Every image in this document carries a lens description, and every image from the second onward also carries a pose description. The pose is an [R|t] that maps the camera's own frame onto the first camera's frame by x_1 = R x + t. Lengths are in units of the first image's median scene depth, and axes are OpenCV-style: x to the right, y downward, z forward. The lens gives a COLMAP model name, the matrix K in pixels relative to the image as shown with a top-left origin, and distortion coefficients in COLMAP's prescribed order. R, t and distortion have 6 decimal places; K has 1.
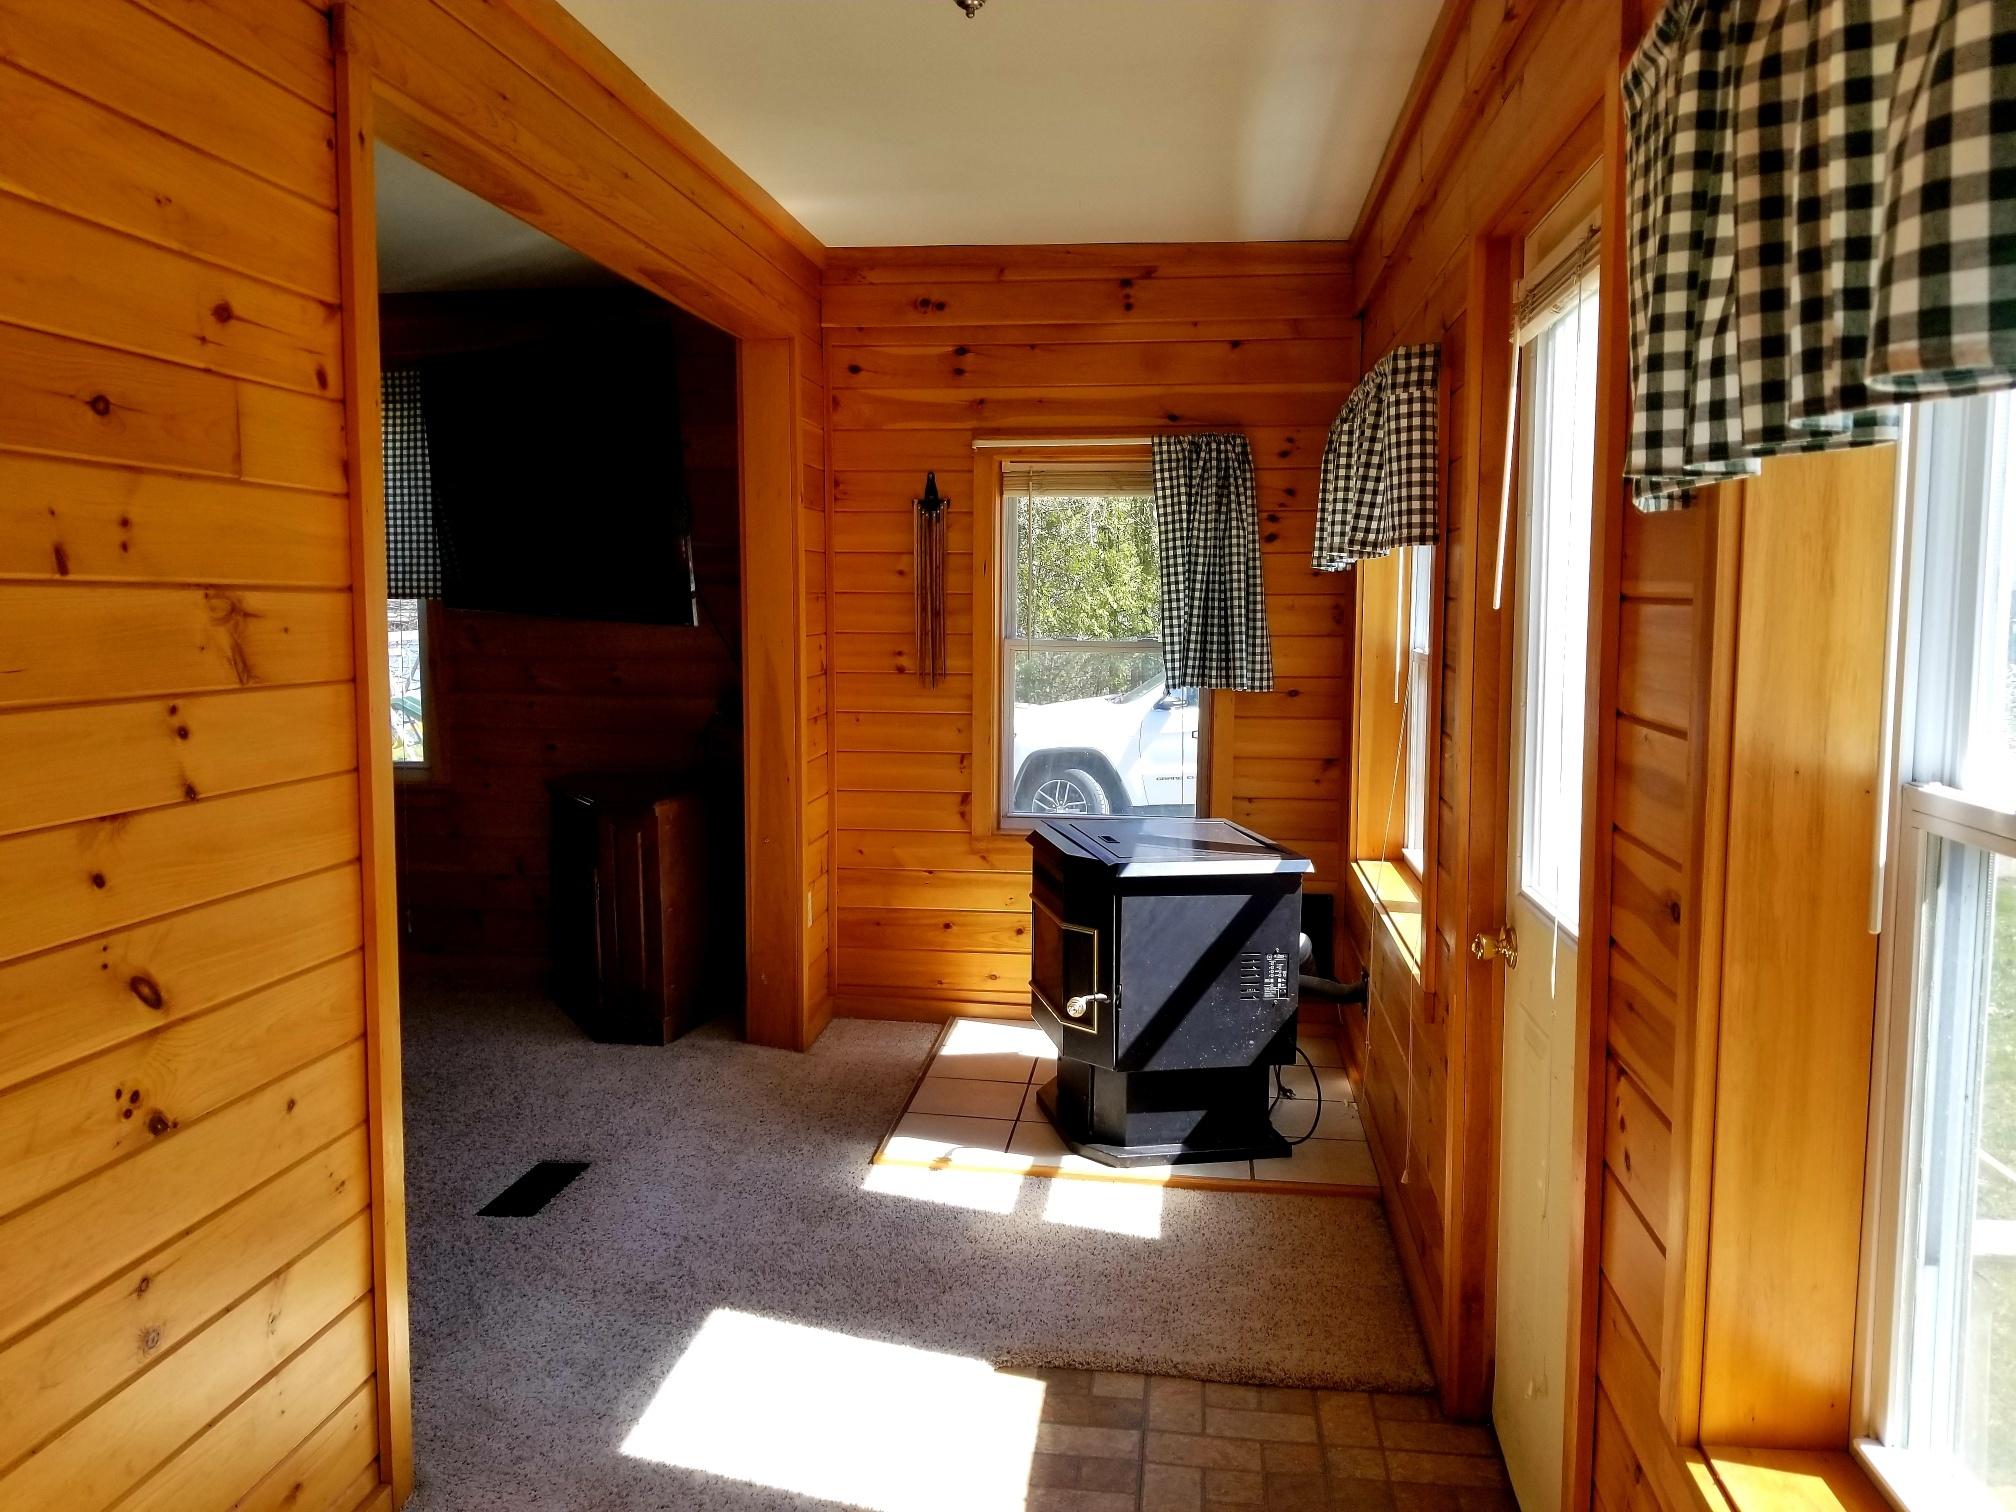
lens RADIAL K [[1572.6, 0, 1010.3], [0, 1572.6, 751.0], [0, 0, 1]] dist [0.046790, -0.080191]
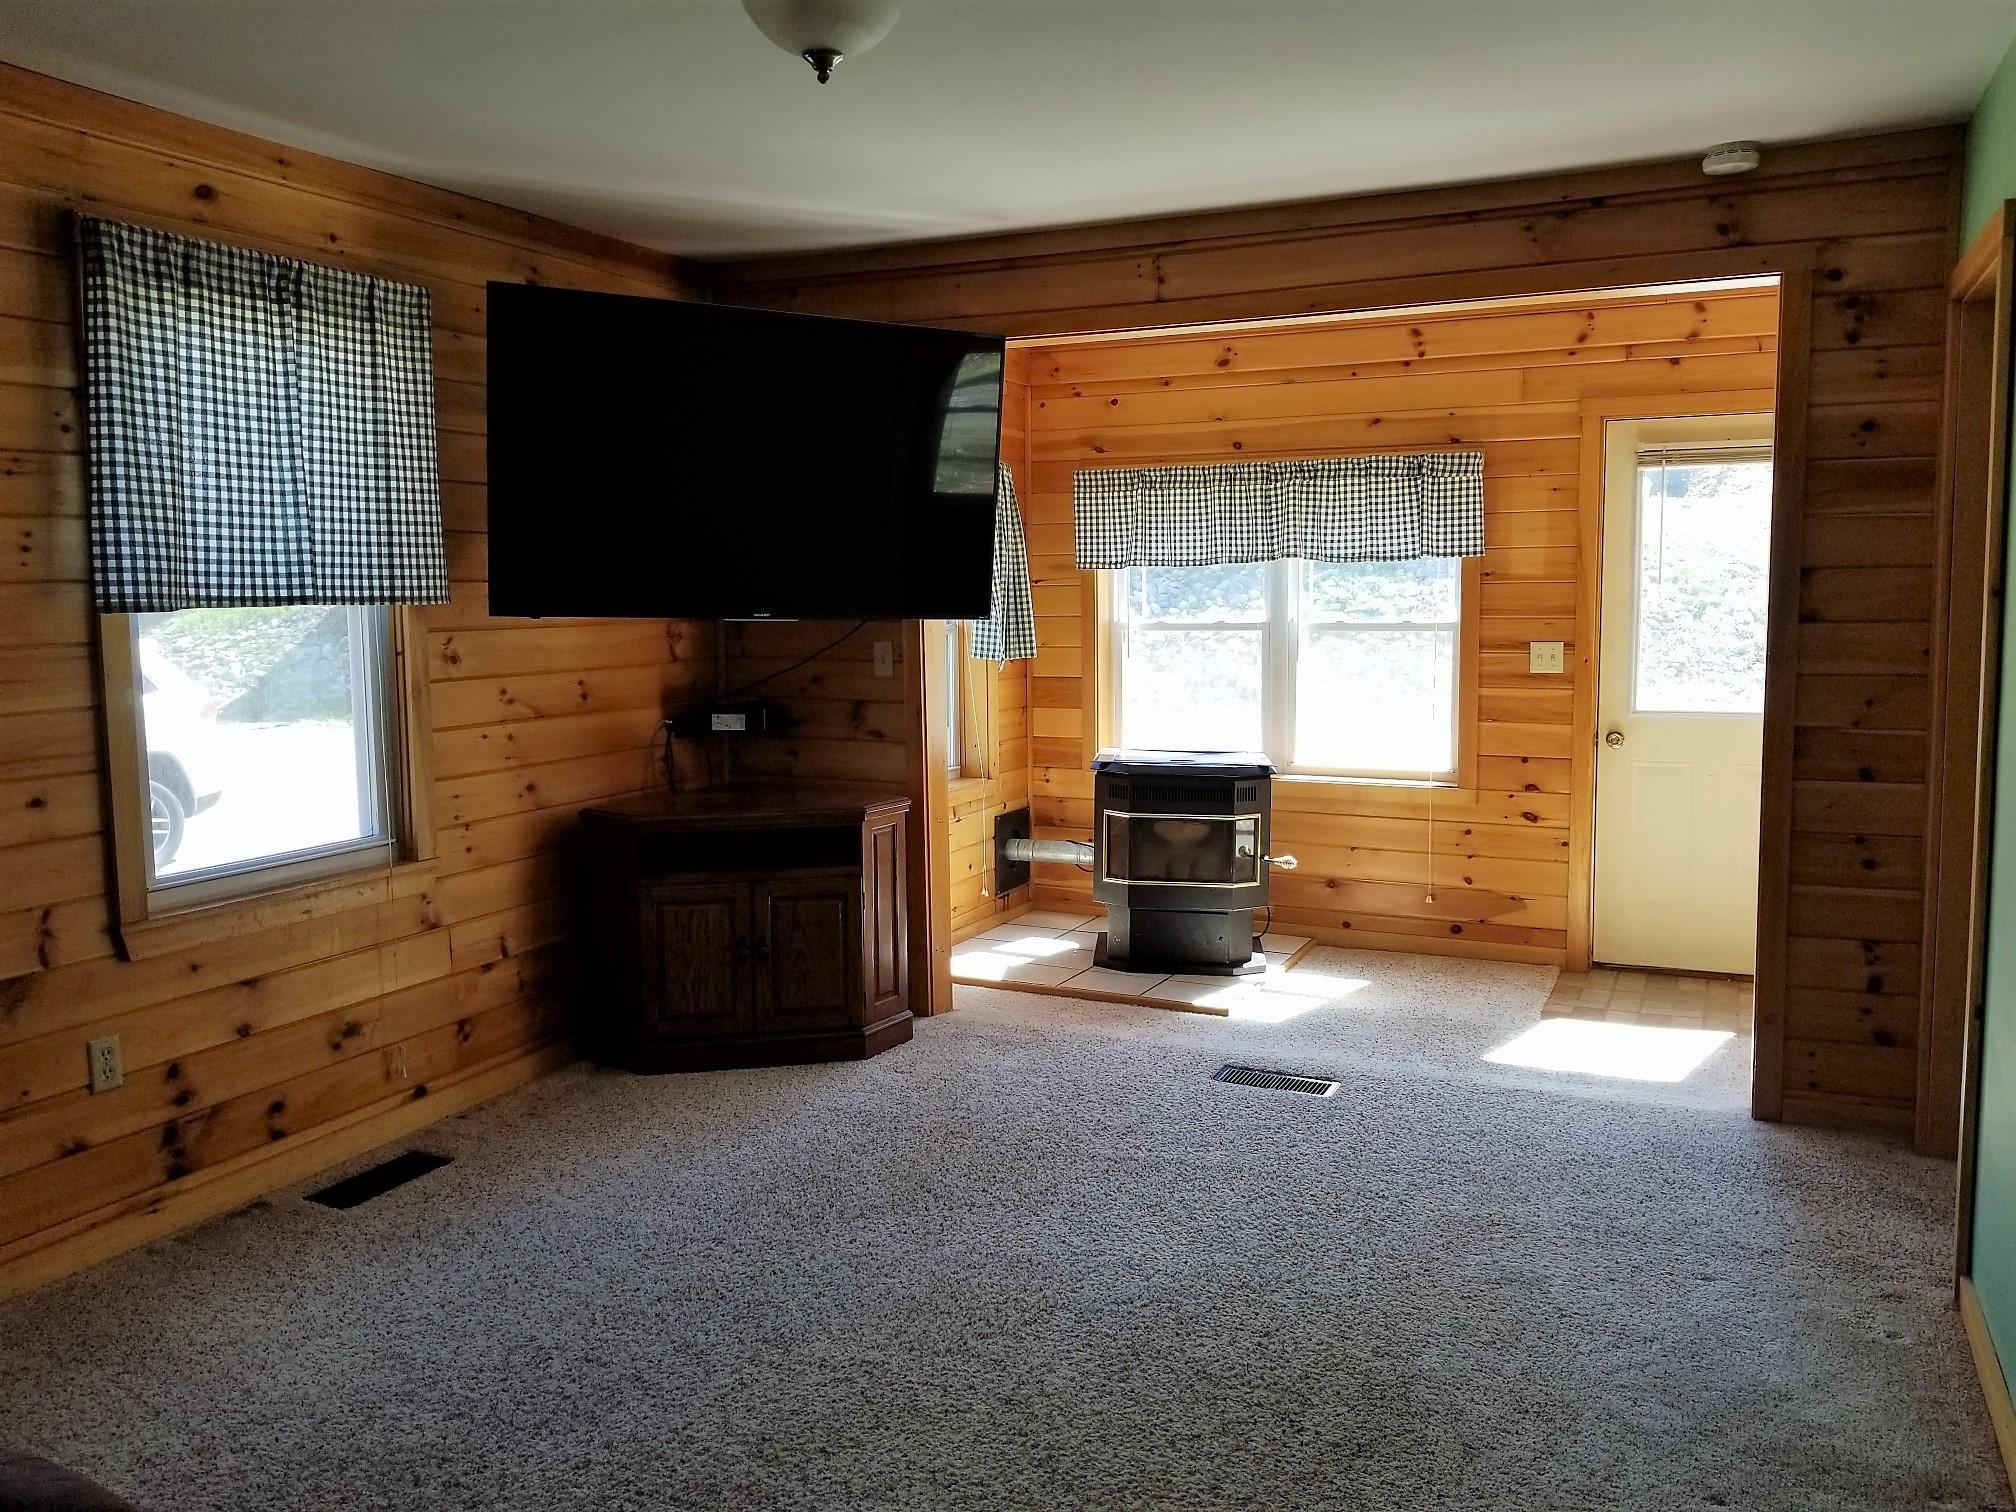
lens RADIAL K [[1572.6, 0, 1008.3], [0, 1572.6, 762.4], [0, 0, 1]] dist [0.046790, -0.080191]
pose [[0.308981, -0.118263, 0.943687, -1.299016], [0.099128, 0.990839, 0.091716, -0.086088], [-0.945888, 0.065207, 0.317874, 0.695584]]
